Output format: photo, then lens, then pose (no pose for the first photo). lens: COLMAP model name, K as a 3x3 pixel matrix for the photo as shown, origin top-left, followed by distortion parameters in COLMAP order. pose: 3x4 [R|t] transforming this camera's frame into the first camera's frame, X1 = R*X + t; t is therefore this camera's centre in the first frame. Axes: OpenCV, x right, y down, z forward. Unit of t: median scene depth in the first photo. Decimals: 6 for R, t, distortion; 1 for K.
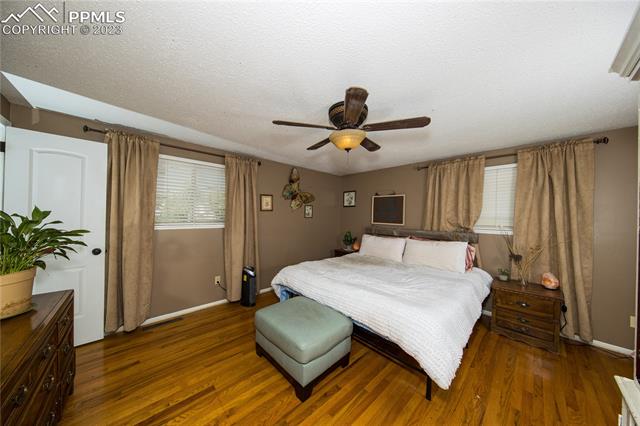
lens RADIAL K [[204.0, 0, 320.8], [0, 204.0, 215.5], [0, 0, 1]] dist [-0.004308, -0.001187]
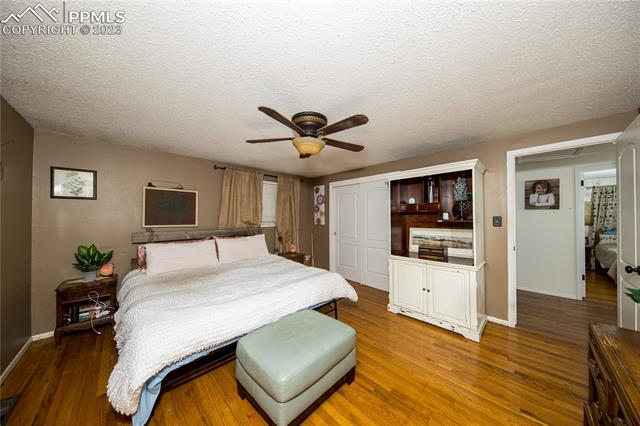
lens RADIAL K [[204.0, 0, 319.7], [0, 204.0, 213.1], [0, 0, 1]] dist [-0.004308, -0.001187]
pose [[-0.010598, -0.001616, 0.999943, -0.596309], [0.000662, 0.999998, 0.001623, -0.009818], [-0.999944, 0.000679, -0.010597, 0.585946]]
